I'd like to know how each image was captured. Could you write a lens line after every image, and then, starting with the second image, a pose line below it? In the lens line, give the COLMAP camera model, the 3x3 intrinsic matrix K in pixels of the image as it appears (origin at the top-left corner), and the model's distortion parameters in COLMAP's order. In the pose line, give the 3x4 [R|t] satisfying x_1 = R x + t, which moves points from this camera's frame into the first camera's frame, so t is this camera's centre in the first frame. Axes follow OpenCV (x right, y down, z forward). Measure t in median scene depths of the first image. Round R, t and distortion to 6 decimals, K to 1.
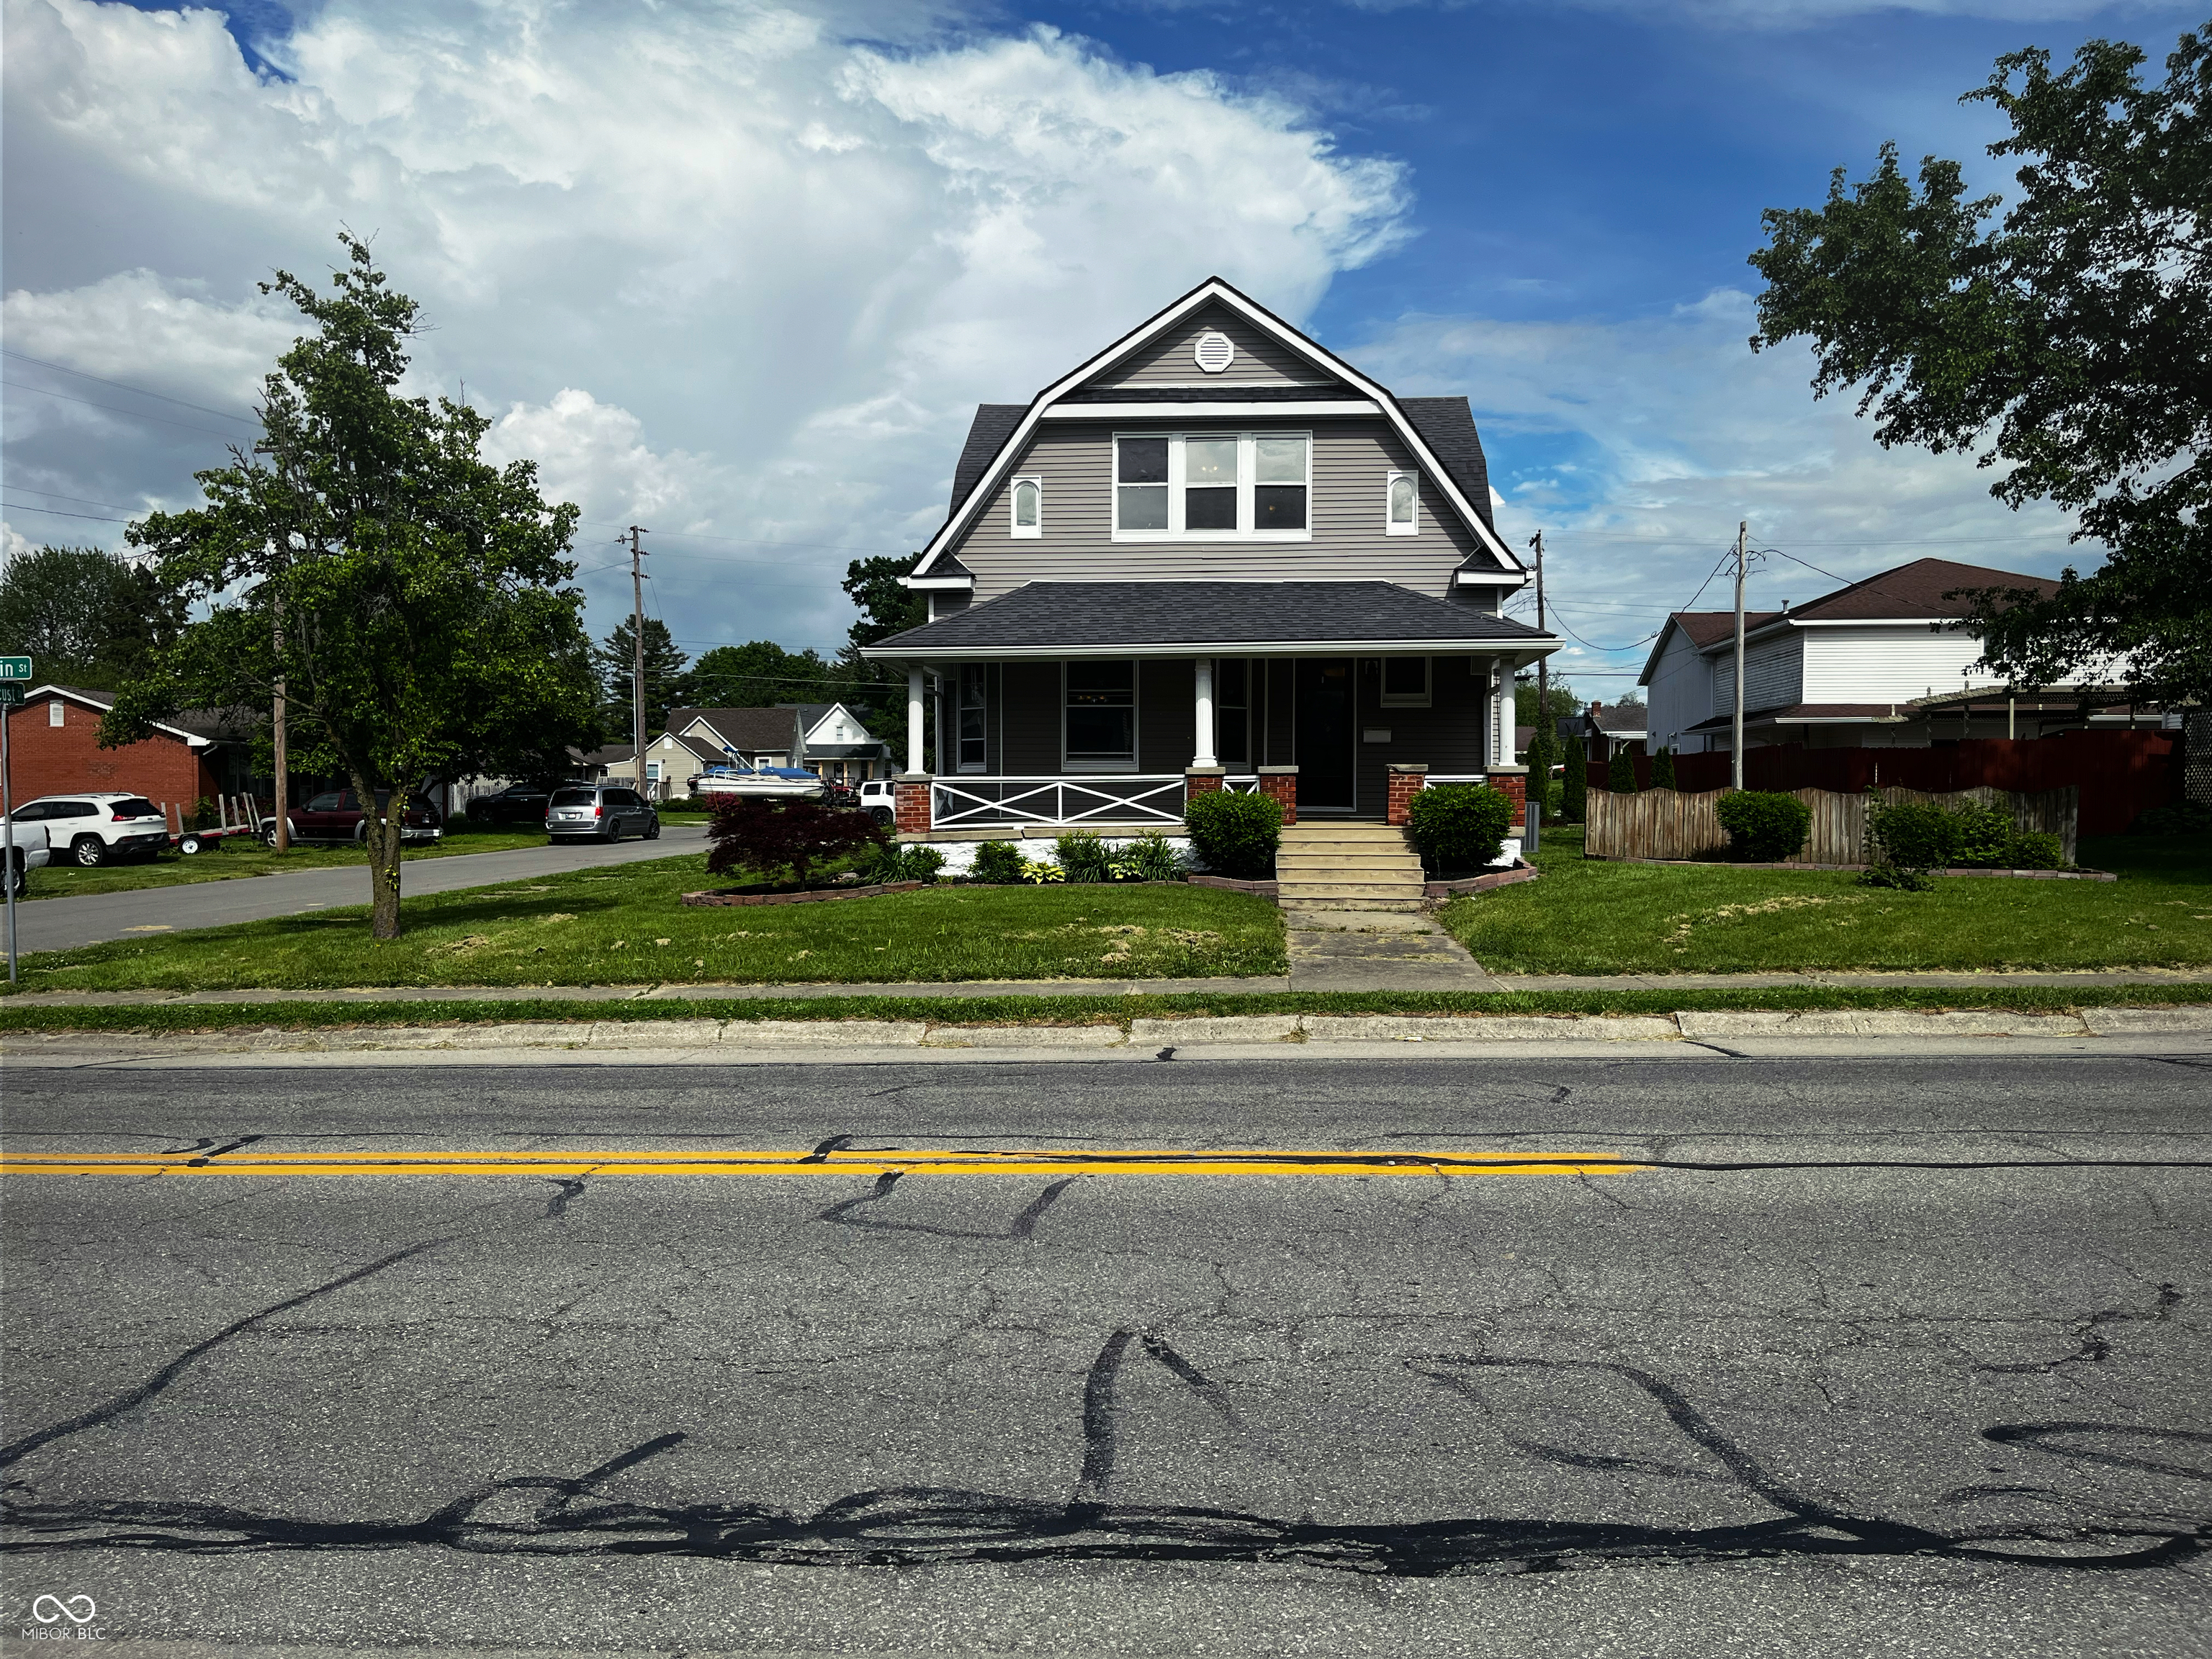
lens RADIAL K [[1732.8, 0, 1106.0], [0, 1732.8, 829.5], [0, 0, 1]] dist [0.033818, -0.010860]
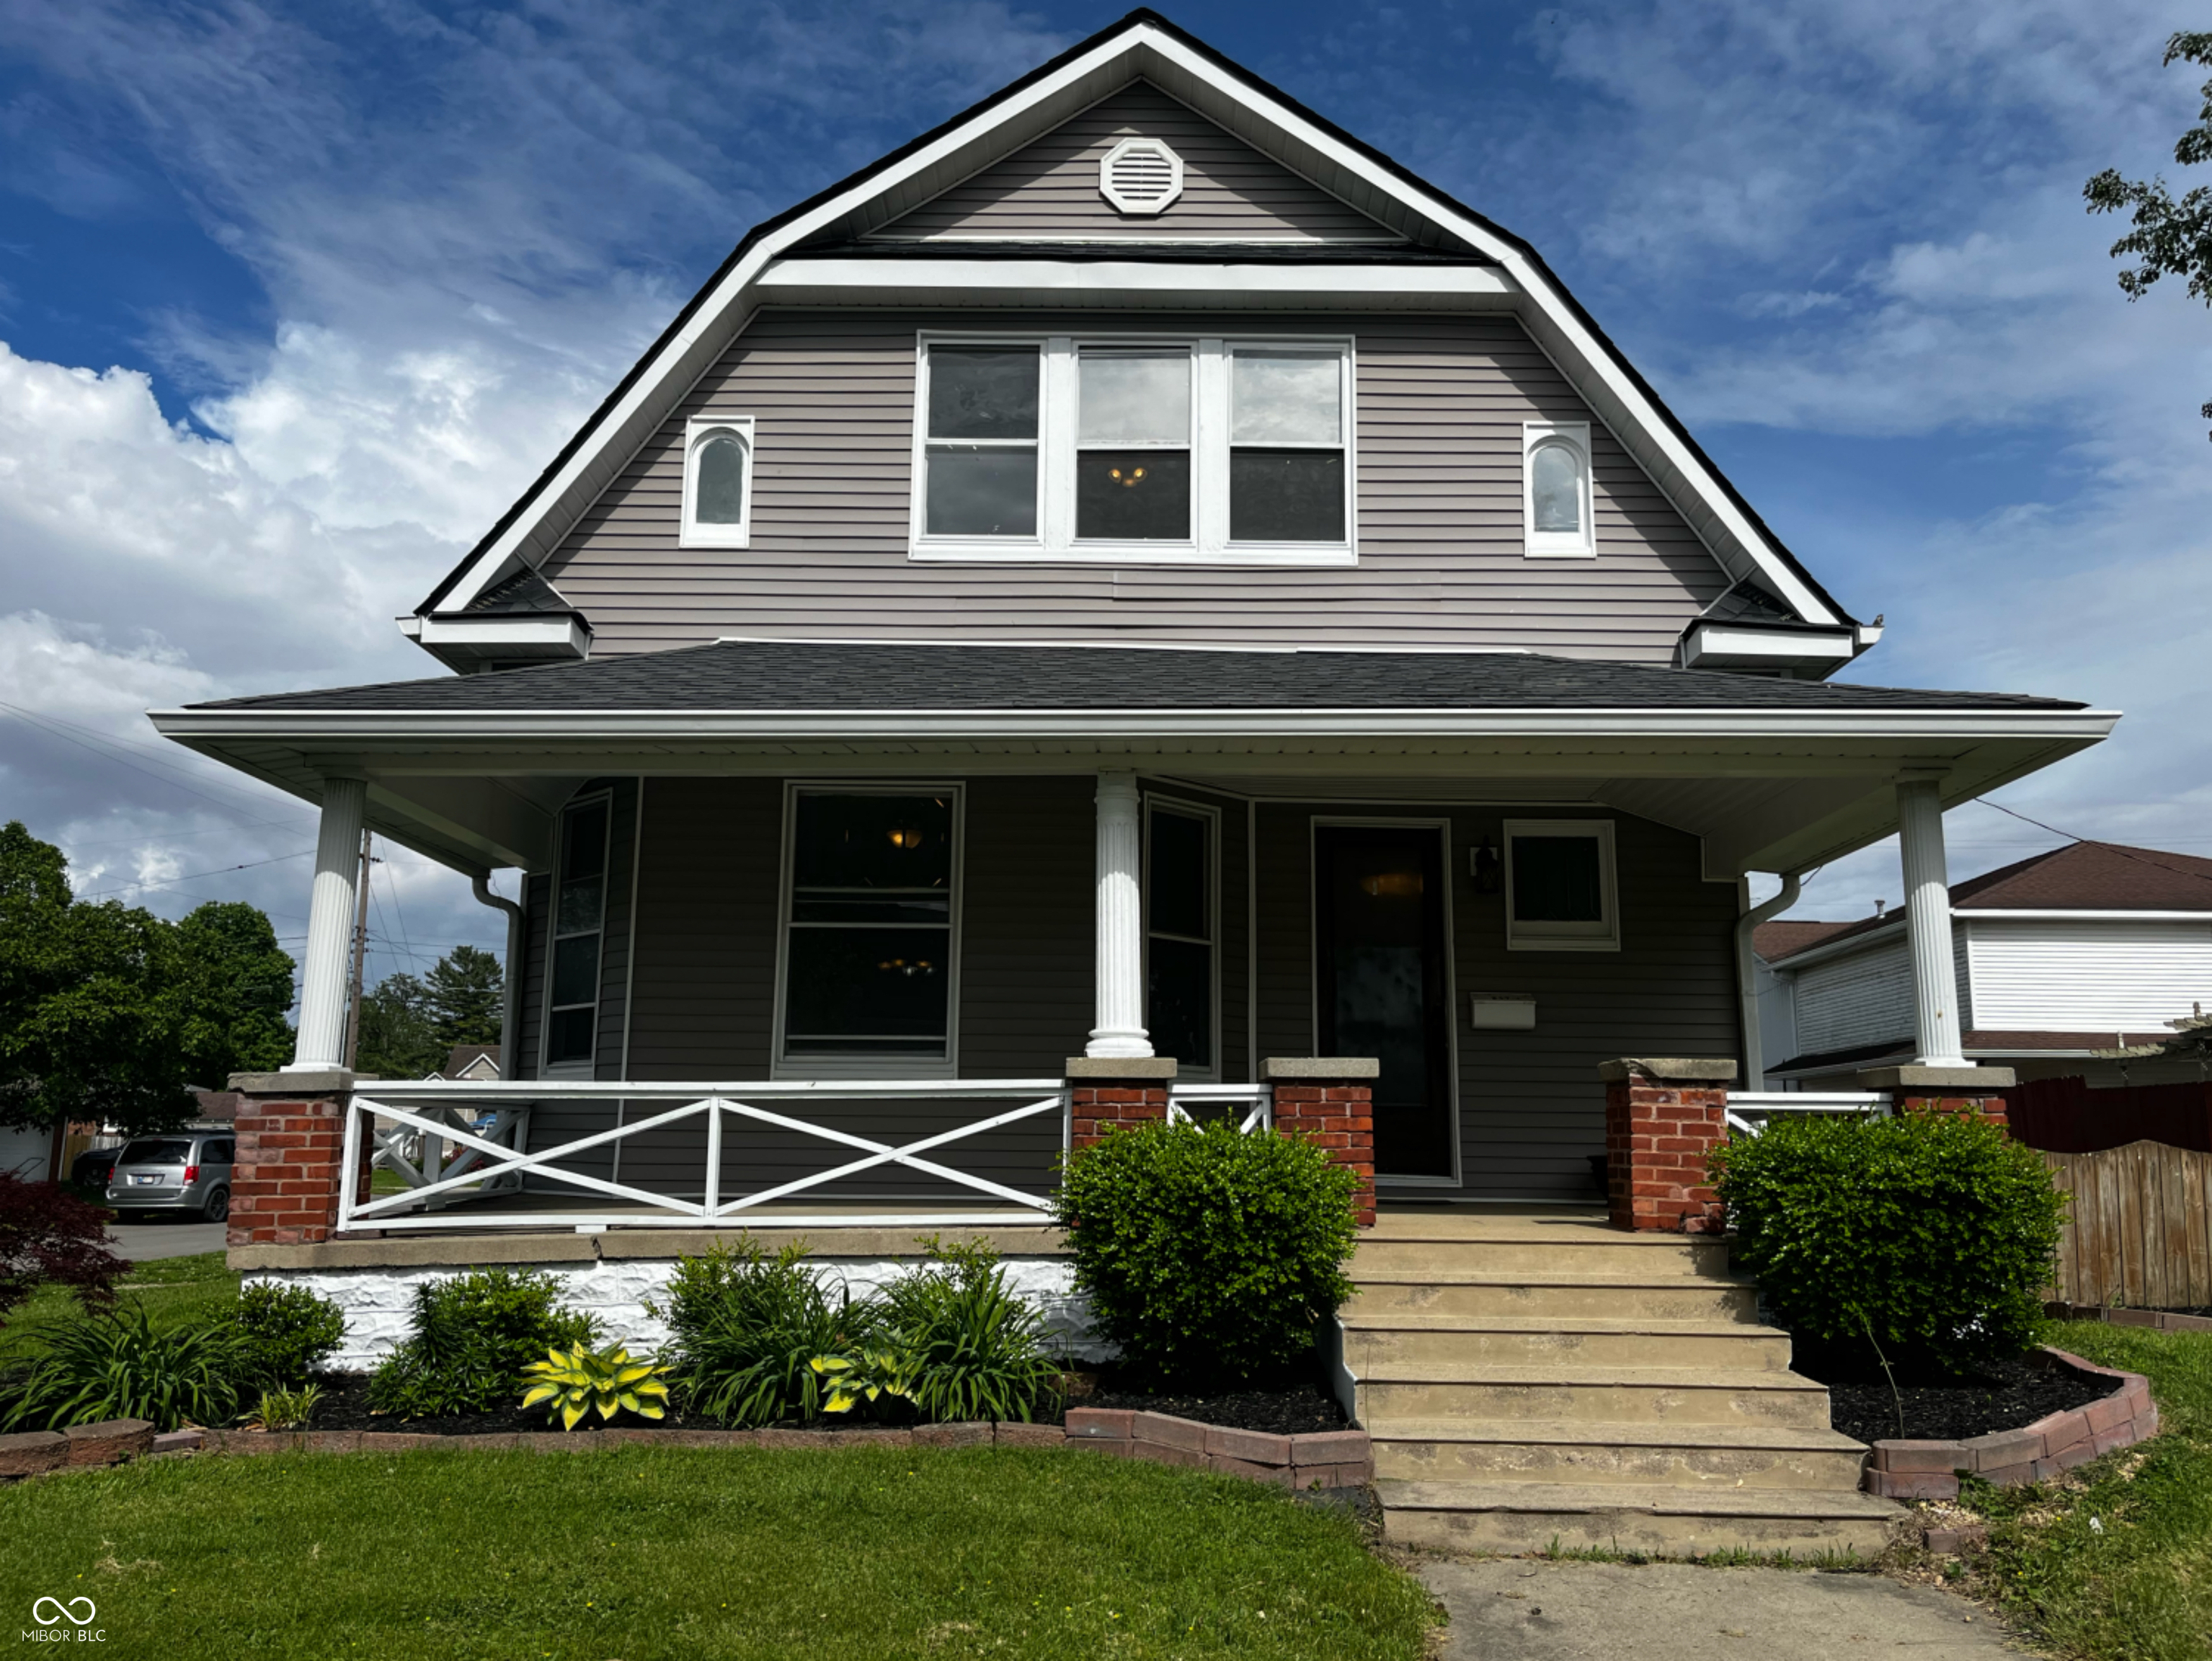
lens RADIAL K [[1733.0, 0, 1106.0], [0, 1733.0, 830.5], [0, 0, 1]] dist [0.033818, -0.010860]
pose [[0.998132, 0.021319, 0.057250, 0.029870], [-0.009088, 0.978520, -0.205951, -0.007482], [-0.060411, 0.205046, 0.976886, 0.582331]]
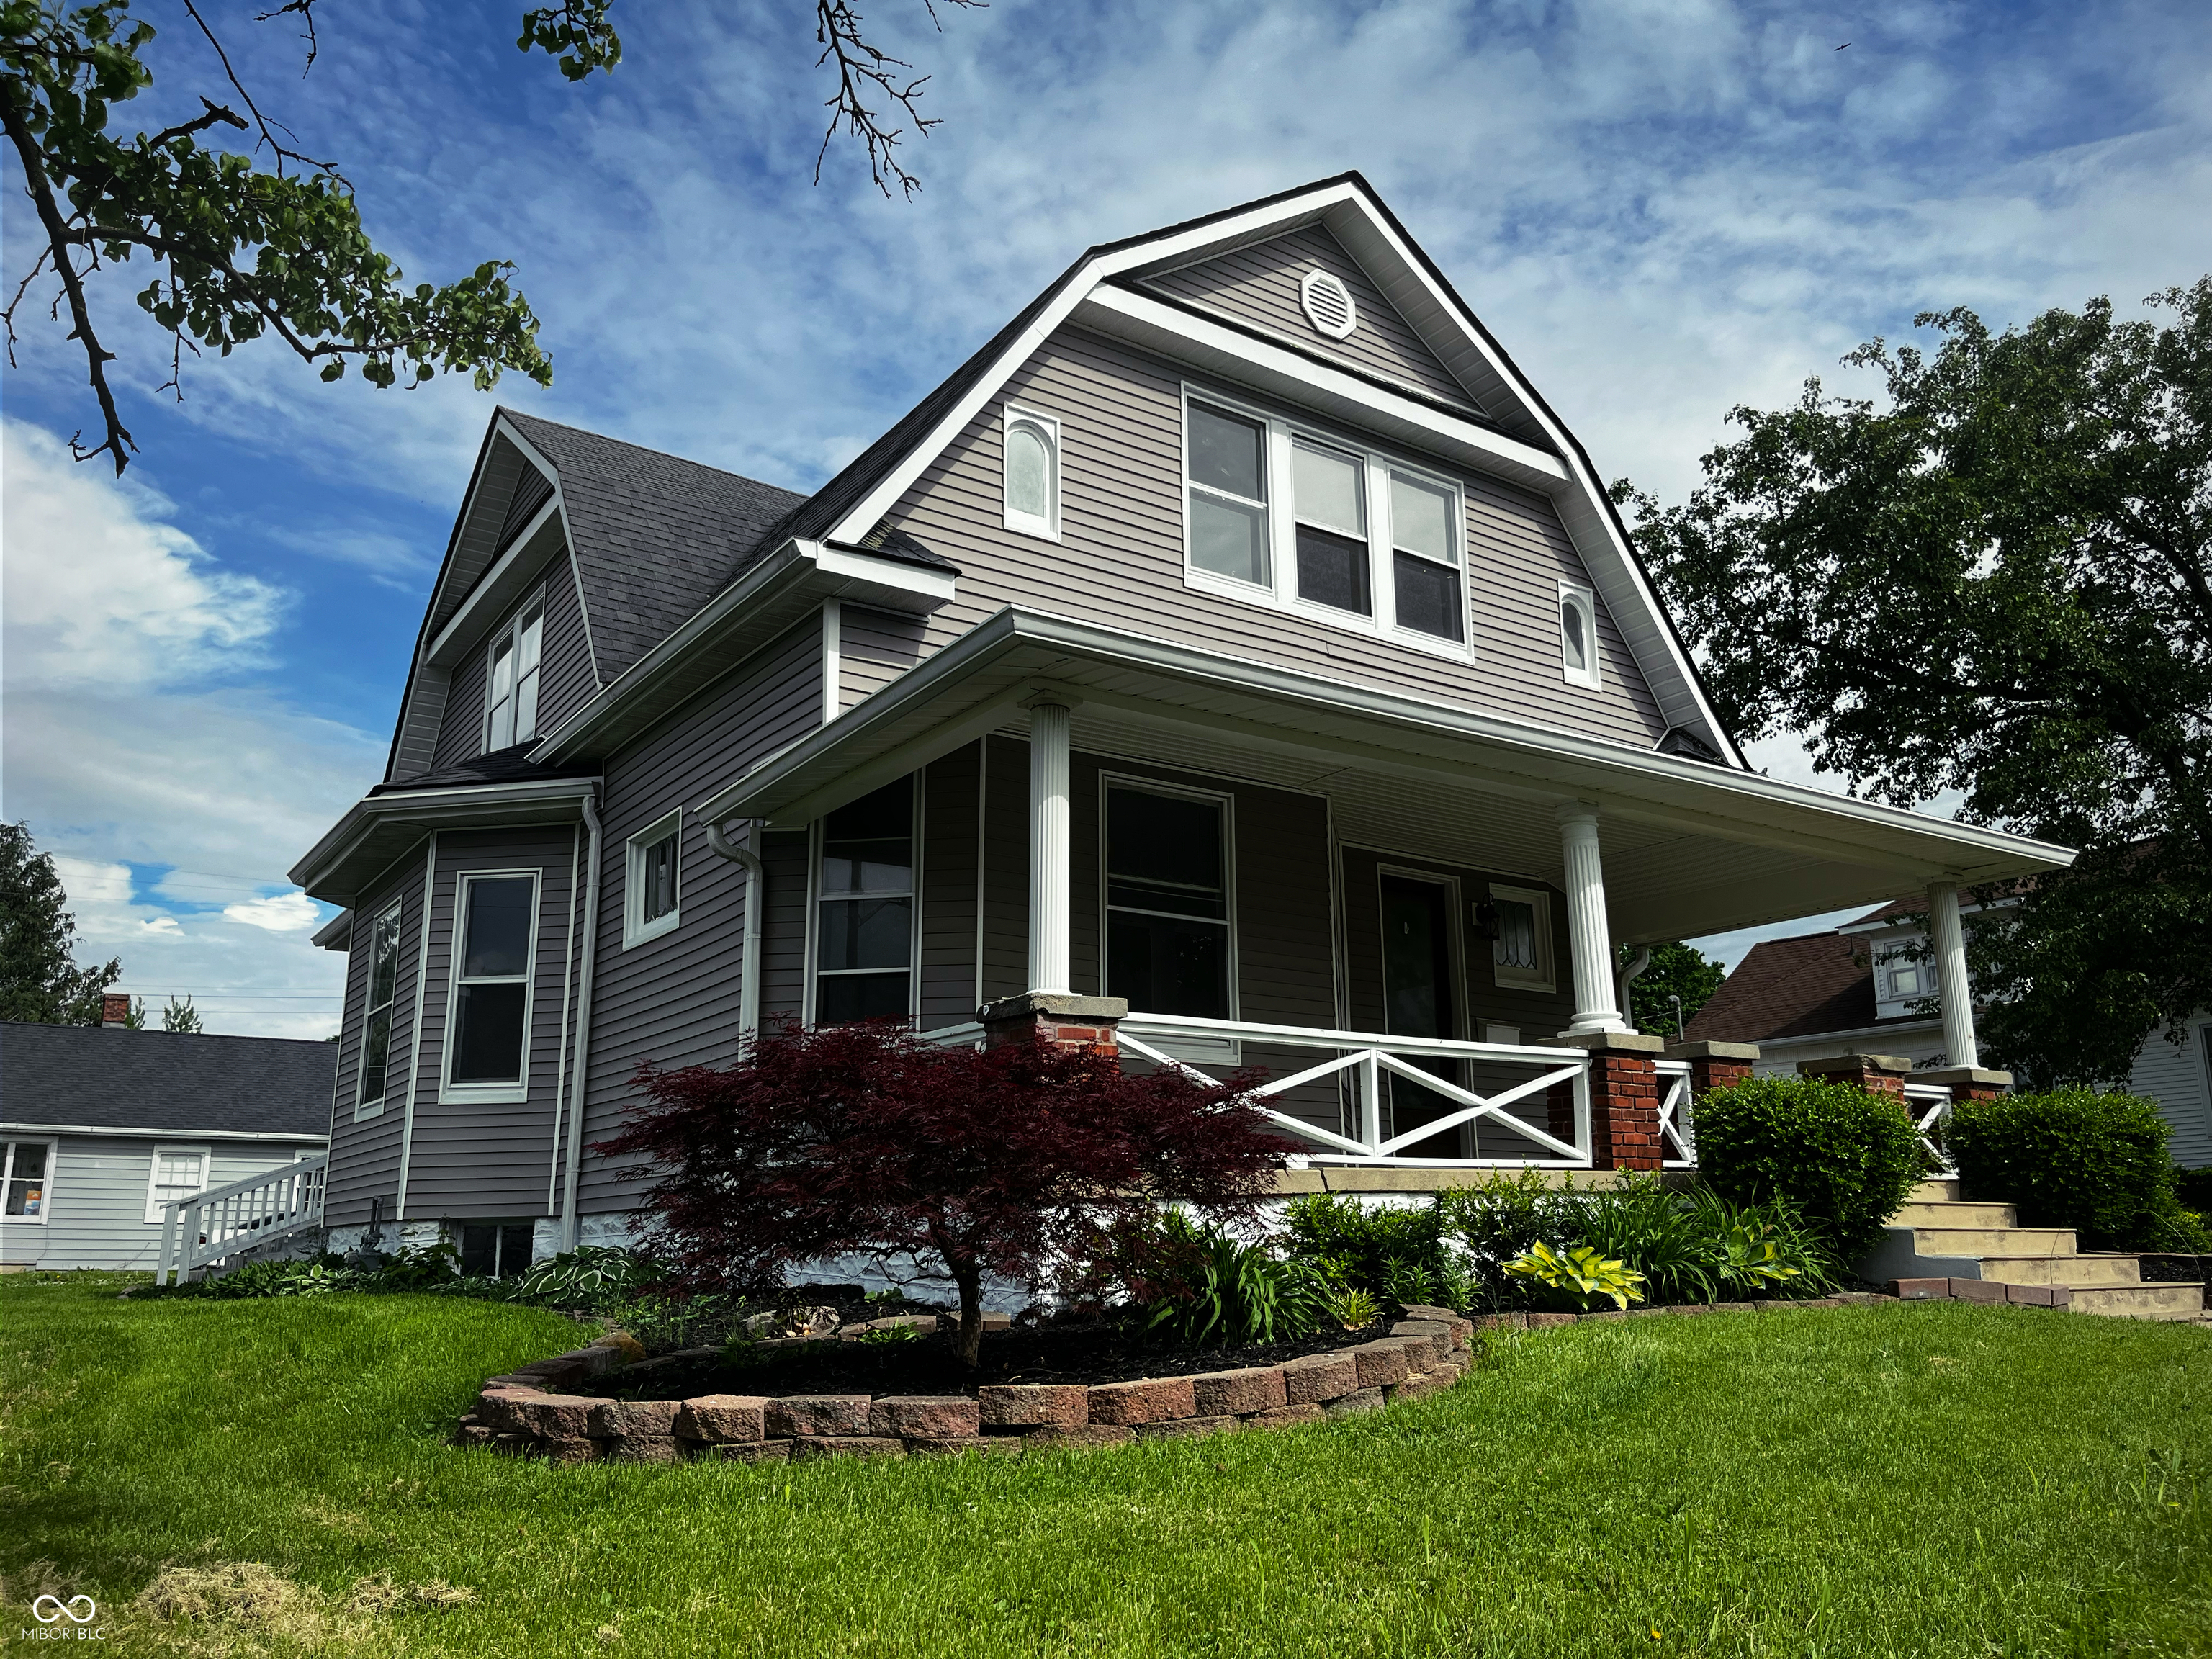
lens RADIAL K [[1655.6, 0, 1110.2], [0, 1655.6, 851.5], [0, 0, 1]] dist [0.014942, 0.003071]
pose [[0.785769, 0.140064, 0.602452, -0.282390], [0.017413, 0.968627, -0.247908, 0.019826], [-0.618275, 0.205289, 0.758678, 0.683219]]
